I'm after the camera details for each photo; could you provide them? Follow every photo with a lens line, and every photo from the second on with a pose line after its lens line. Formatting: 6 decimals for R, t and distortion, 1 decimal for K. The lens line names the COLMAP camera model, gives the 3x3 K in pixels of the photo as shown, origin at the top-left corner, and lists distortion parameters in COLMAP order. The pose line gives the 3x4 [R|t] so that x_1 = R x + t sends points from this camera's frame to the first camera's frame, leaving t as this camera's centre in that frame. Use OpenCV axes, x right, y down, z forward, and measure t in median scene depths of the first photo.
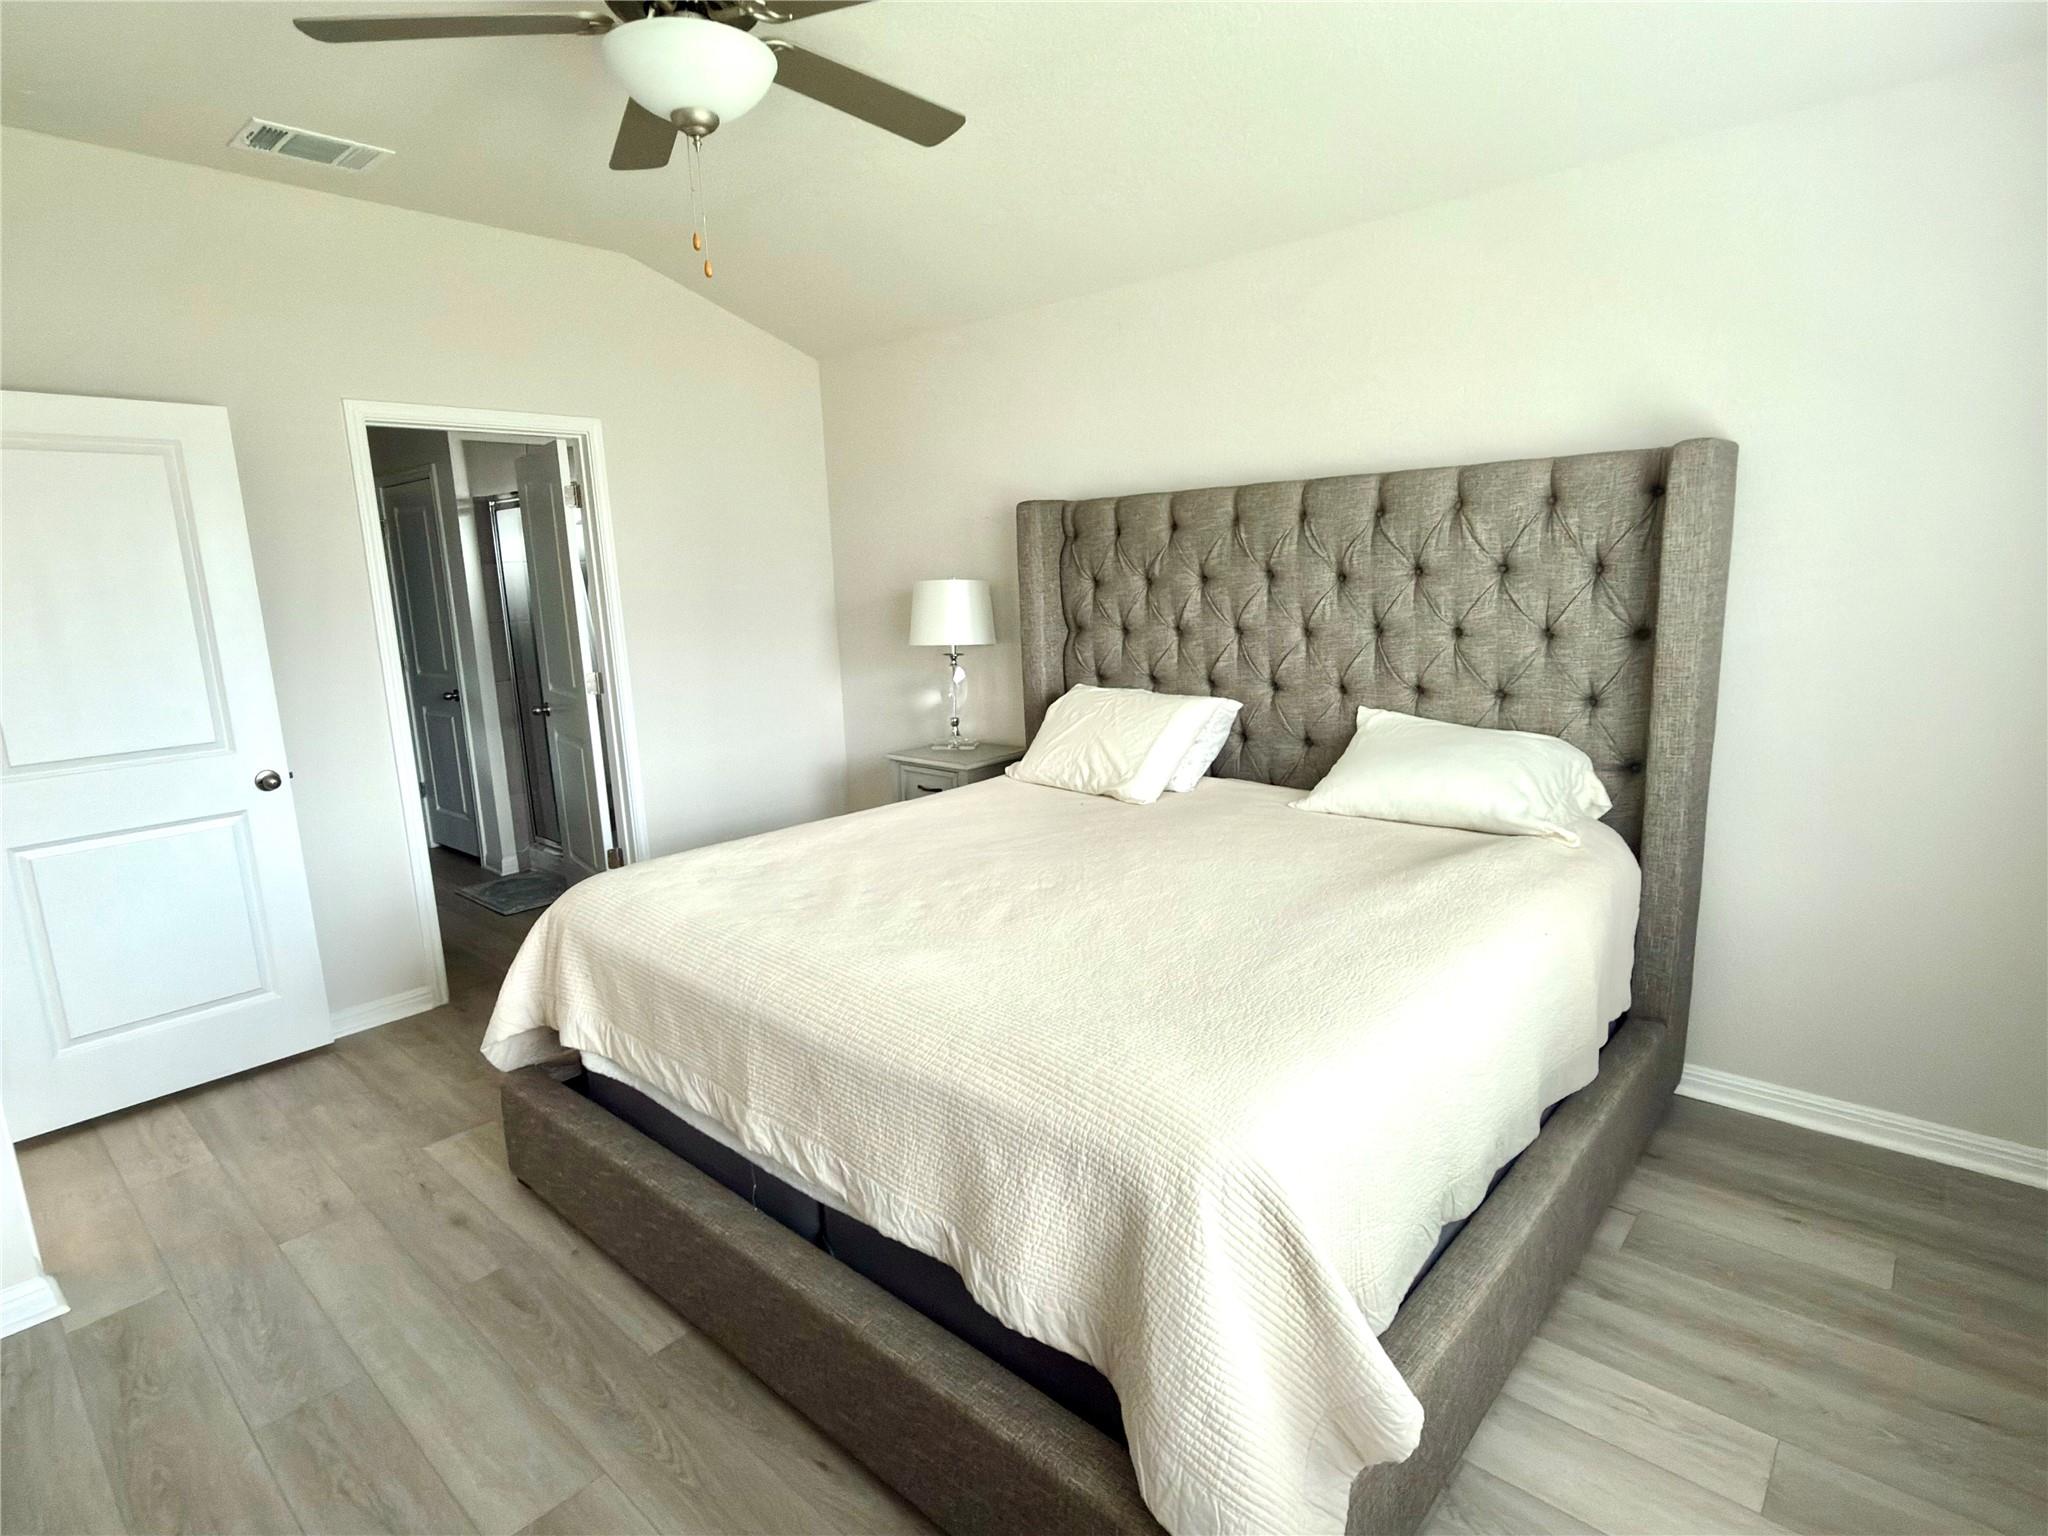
lens RADIAL K [[1087.1, 0, 1023.3], [0, 1087.1, 758.5], [0, 0, 1]] dist [0.012387, 0.000858]
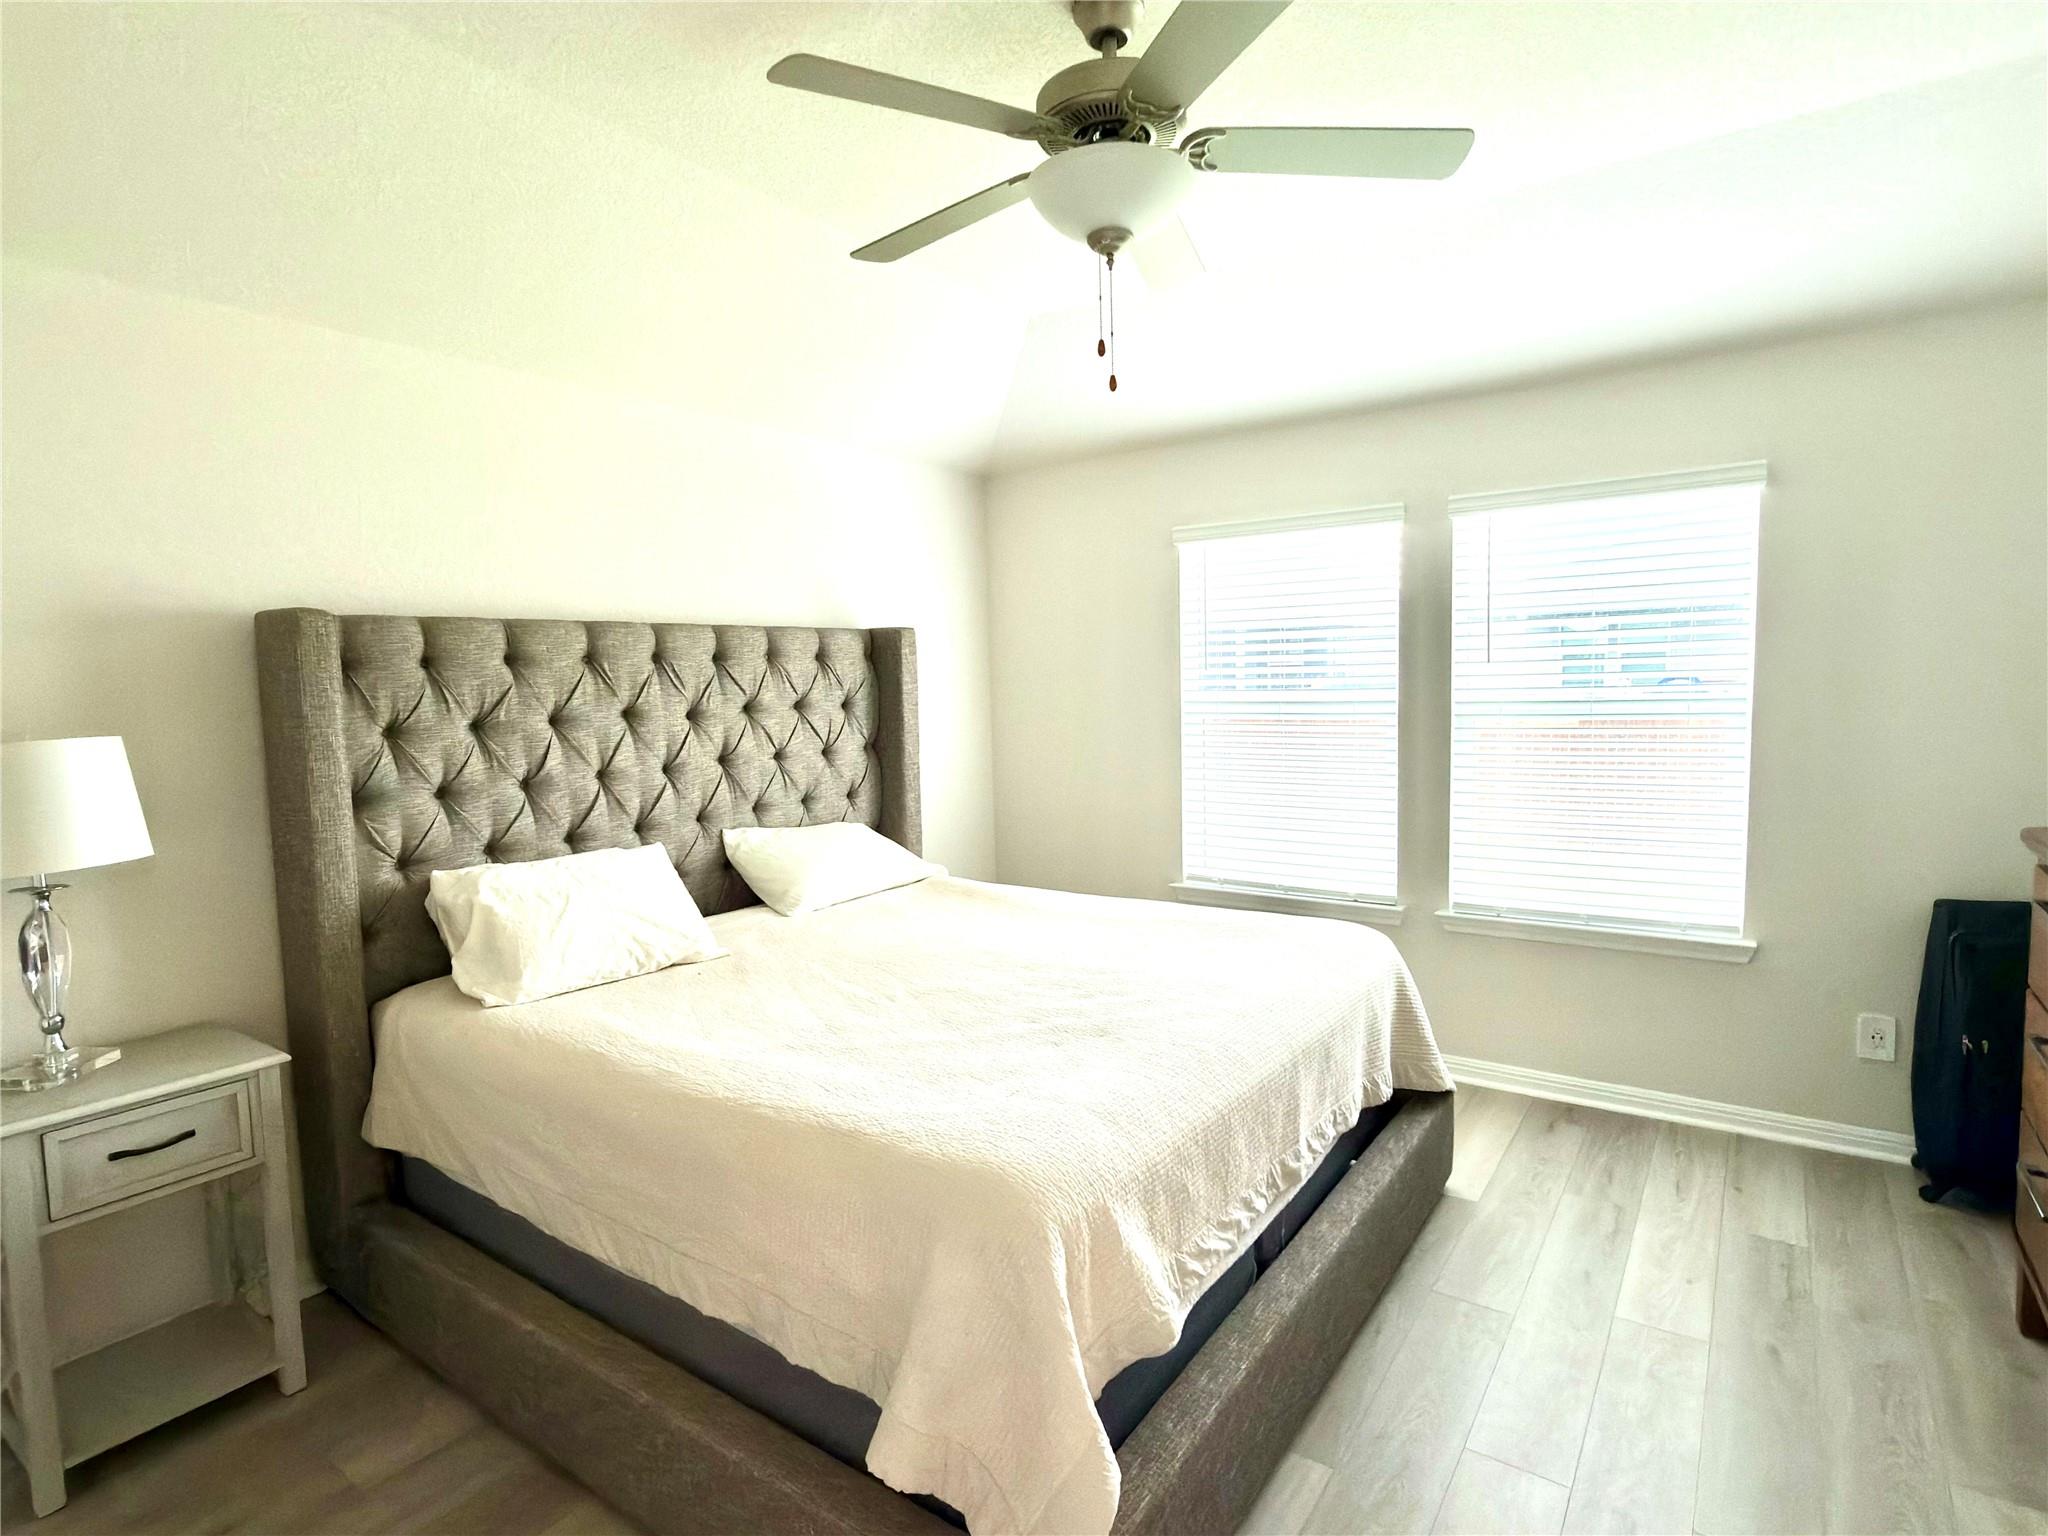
lens RADIAL K [[1087.1, 0, 1020.8], [0, 1087.1, 771.1], [0, 0, 1]] dist [0.012387, 0.000858]
pose [[-0.127026, -0.034129, 0.991312, -0.781536], [0.226530, 0.971998, 0.062491, -0.101824], [-0.965686, 0.232499, -0.115738, 0.786096]]
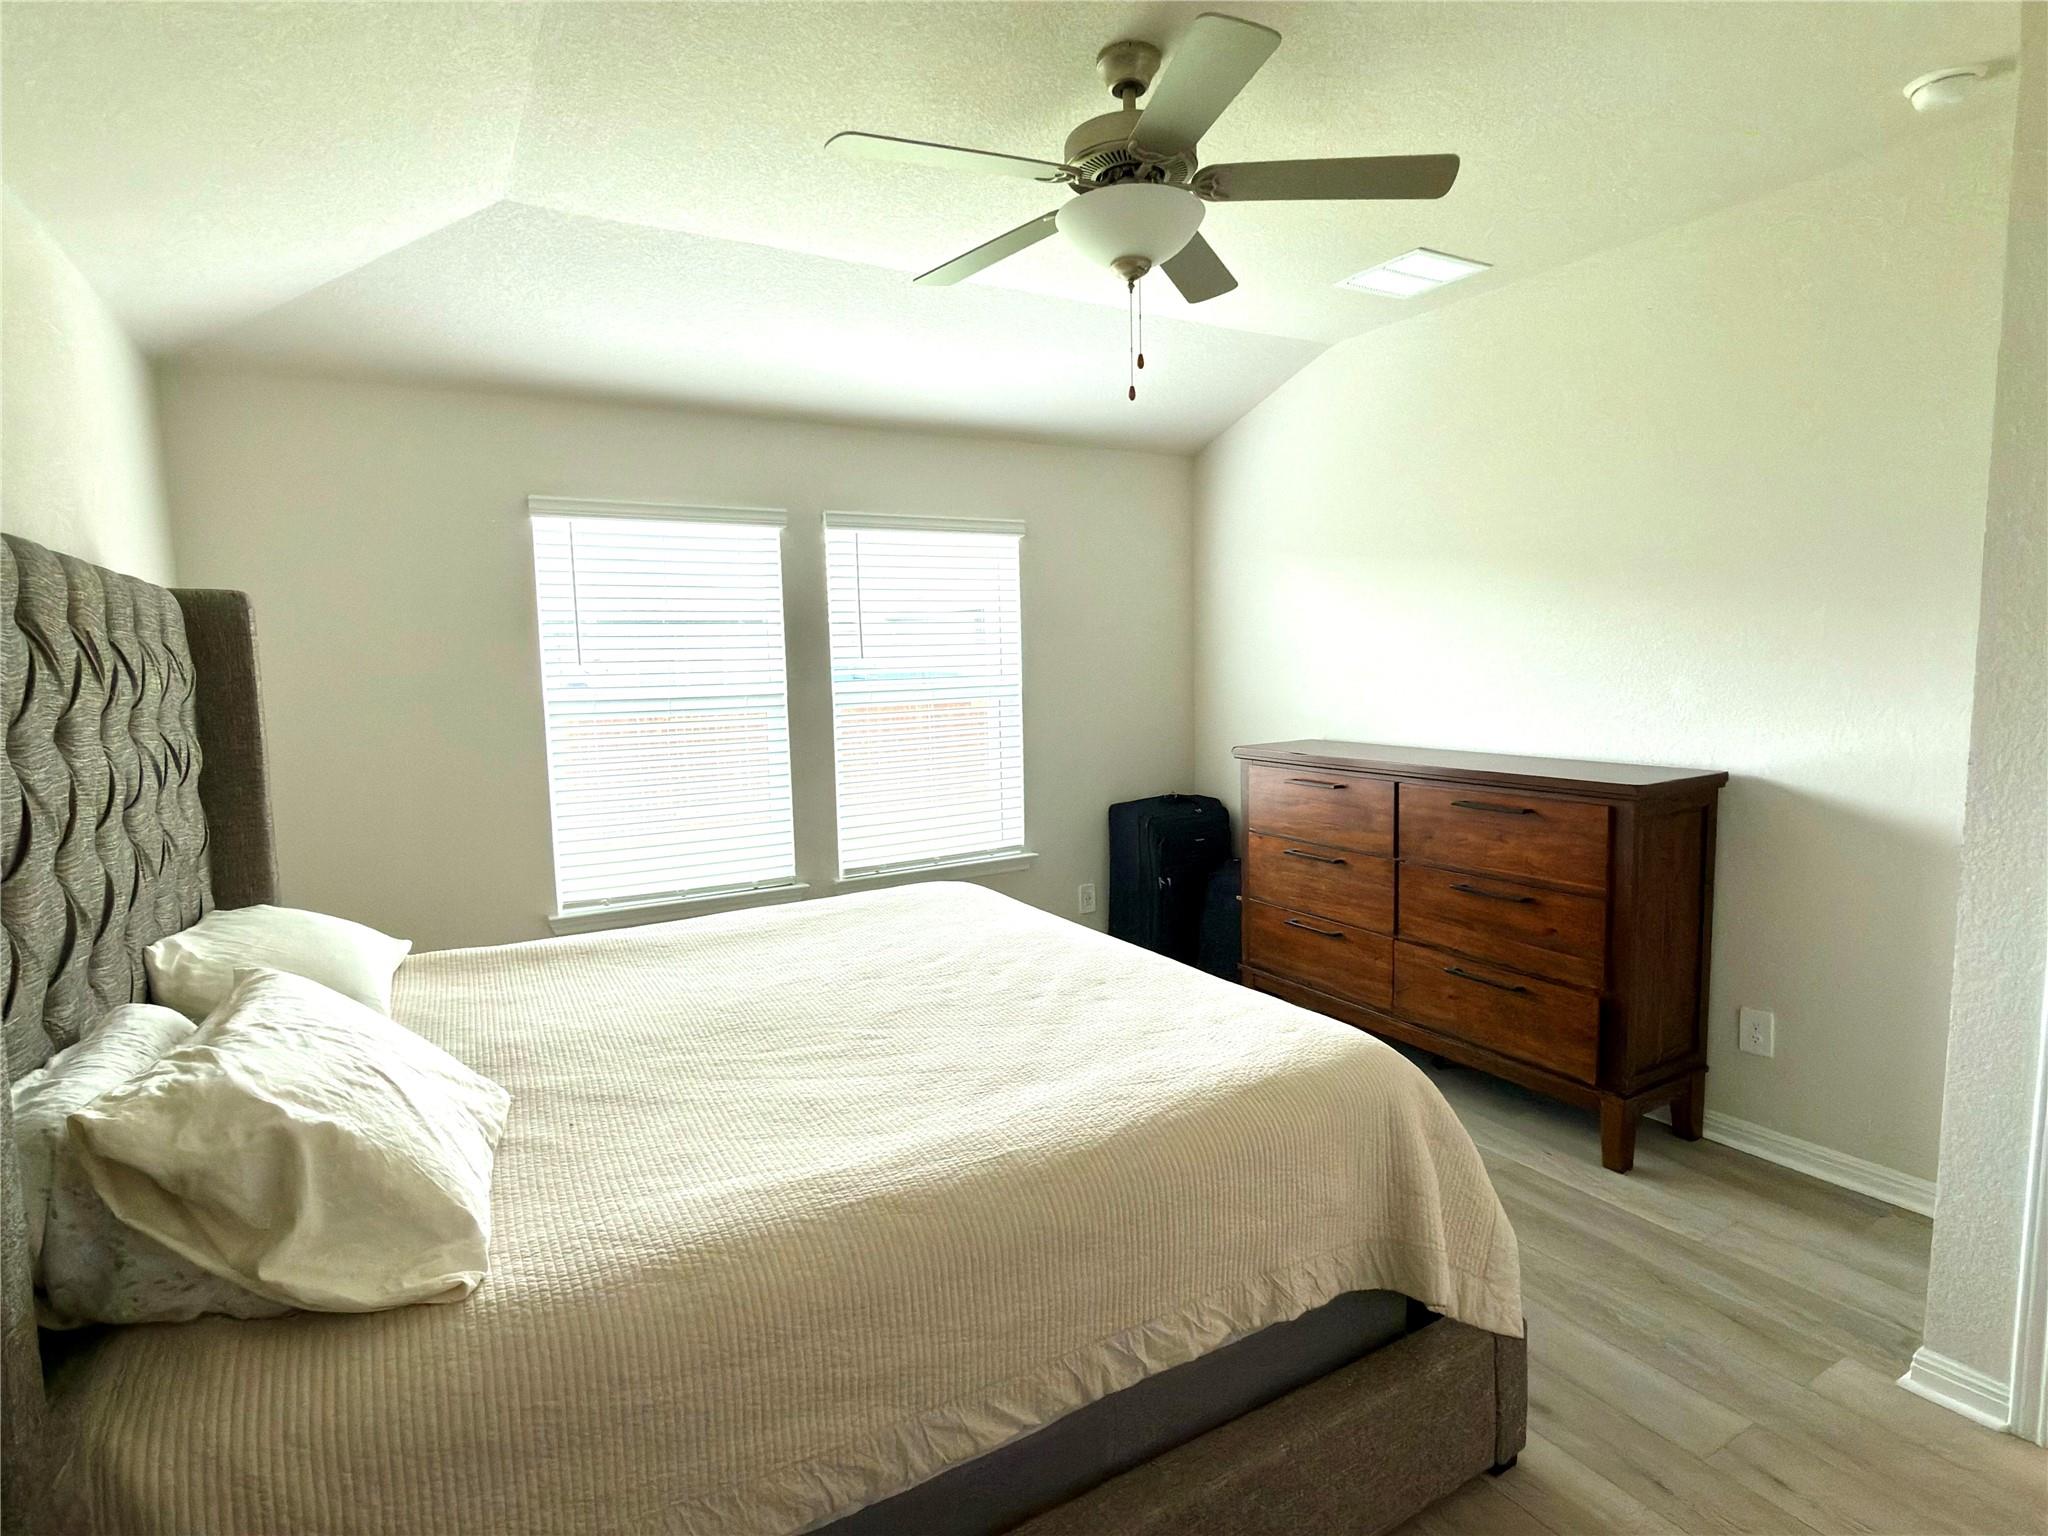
lens RADIAL K [[1087.1, 0, 1020.8], [0, 1087.1, 769.3], [0, 0, 1]] dist [0.012387, 0.000858]
pose [[-0.957519, 0.044038, 0.284987, -0.317116], [0.125240, 0.953708, 0.273417, -0.227513], [-0.259754, 0.297494, -0.918709, 1.313050]]
